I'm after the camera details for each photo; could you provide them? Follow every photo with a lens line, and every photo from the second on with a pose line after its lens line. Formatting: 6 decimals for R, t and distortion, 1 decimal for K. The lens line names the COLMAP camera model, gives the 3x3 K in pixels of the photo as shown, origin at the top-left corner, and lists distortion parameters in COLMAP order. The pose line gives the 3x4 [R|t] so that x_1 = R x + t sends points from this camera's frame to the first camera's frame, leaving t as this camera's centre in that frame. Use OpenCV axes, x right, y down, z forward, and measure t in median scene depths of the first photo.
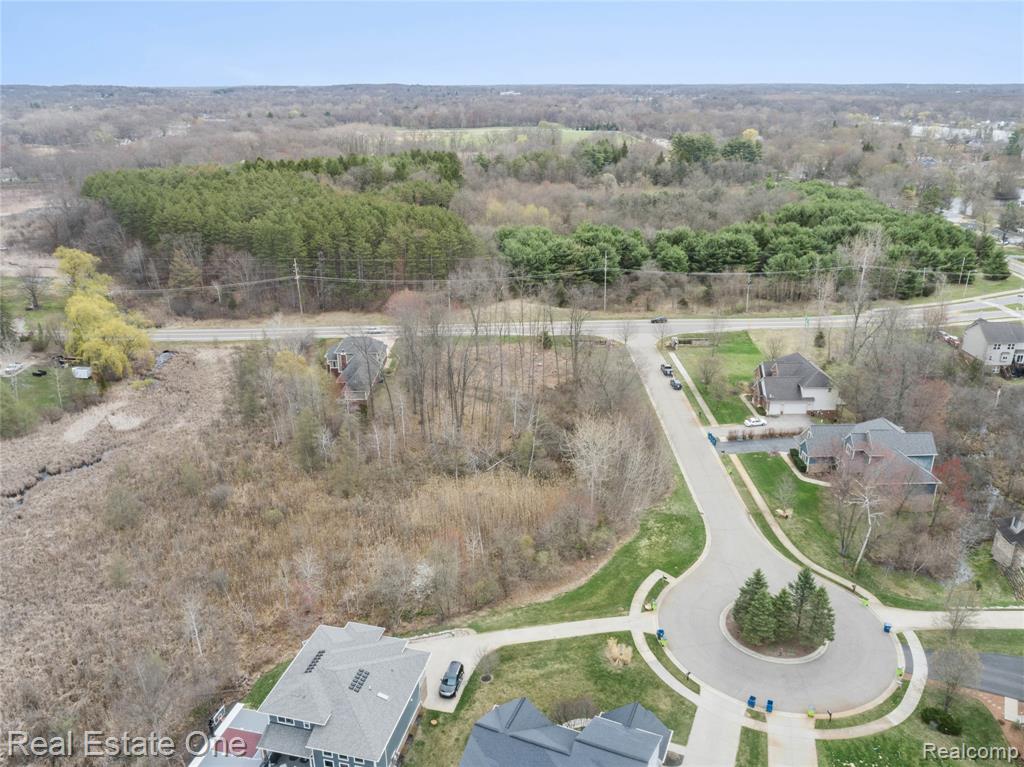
lens RADIAL K [[782.2, 0, 512.0], [0, 782.2, 383.5], [0, 0, 1]] dist [-0.011600, -0.003354]
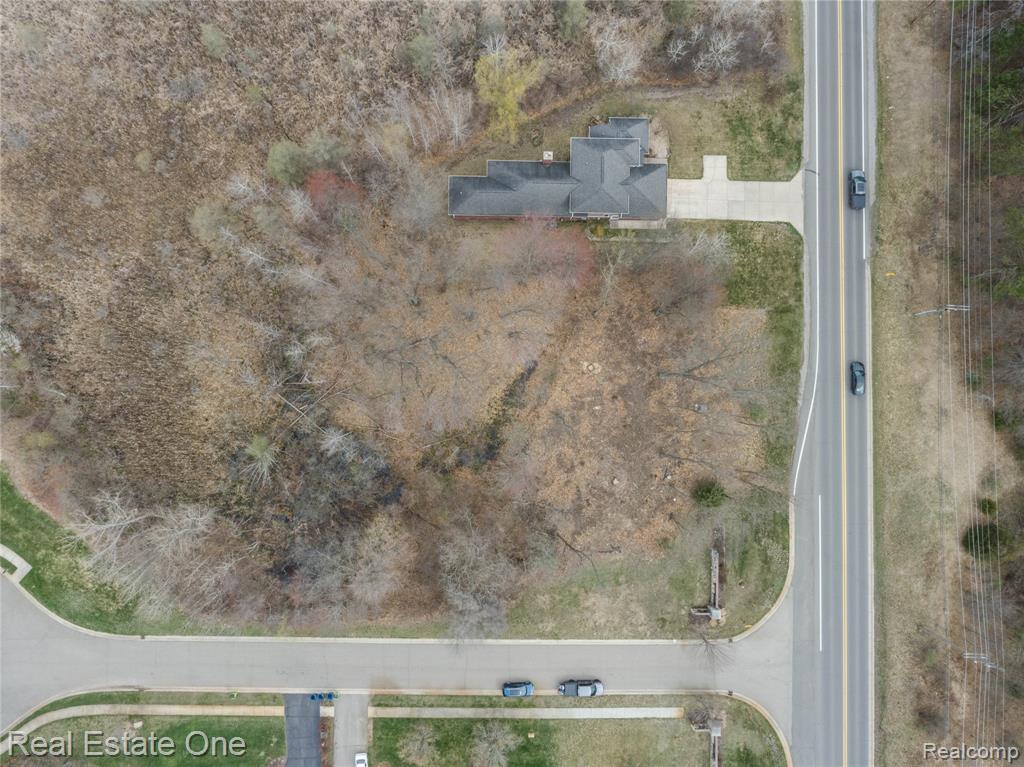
lens RADIAL K [[782.2, 0, 512.0], [0, 782.2, 383.5], [0, 0, 1]] dist [-0.011600, -0.003354]
pose [[-0.019254, 0.999815, 0.000077, -0.053060], [-0.381122, -0.007411, 0.924495, -0.774874], [0.924324, 0.017771, 0.381194, 0.991338]]
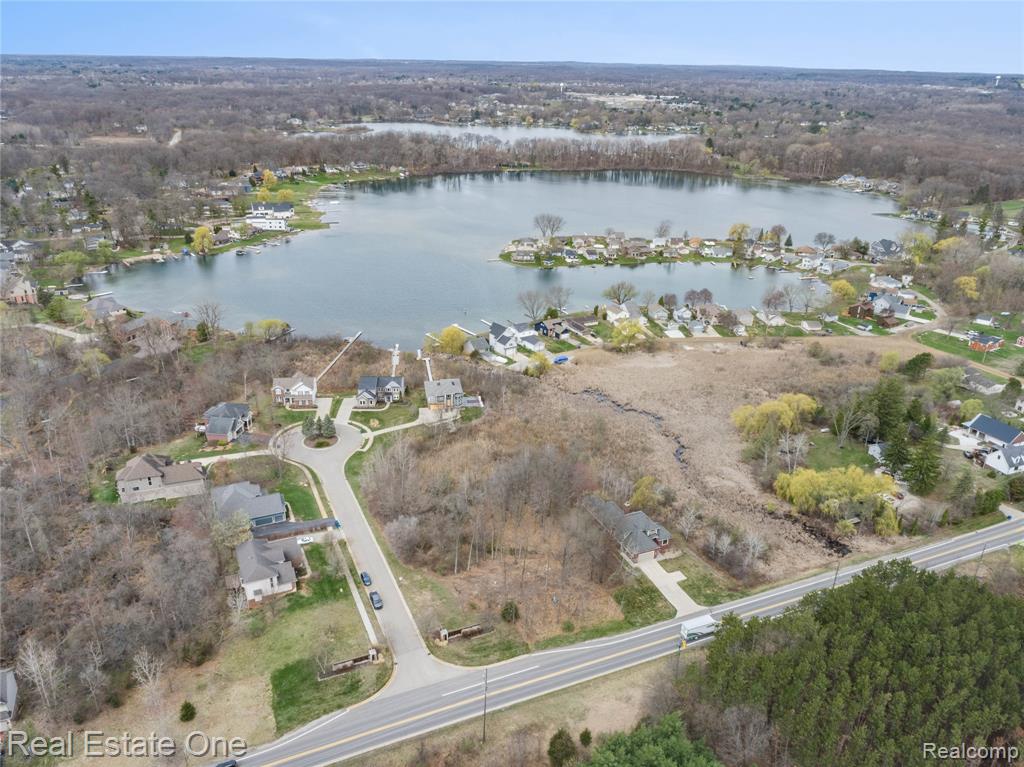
lens RADIAL K [[782.2, 0, 512.0], [0, 782.2, 383.5], [0, 0, 1]] dist [-0.011600, -0.003354]
pose [[-0.920322, 0.132779, -0.367936, 0.520799], [-0.160767, 0.729110, 0.665246, -1.312527], [0.356596, 0.671393, -0.649670, 2.145274]]
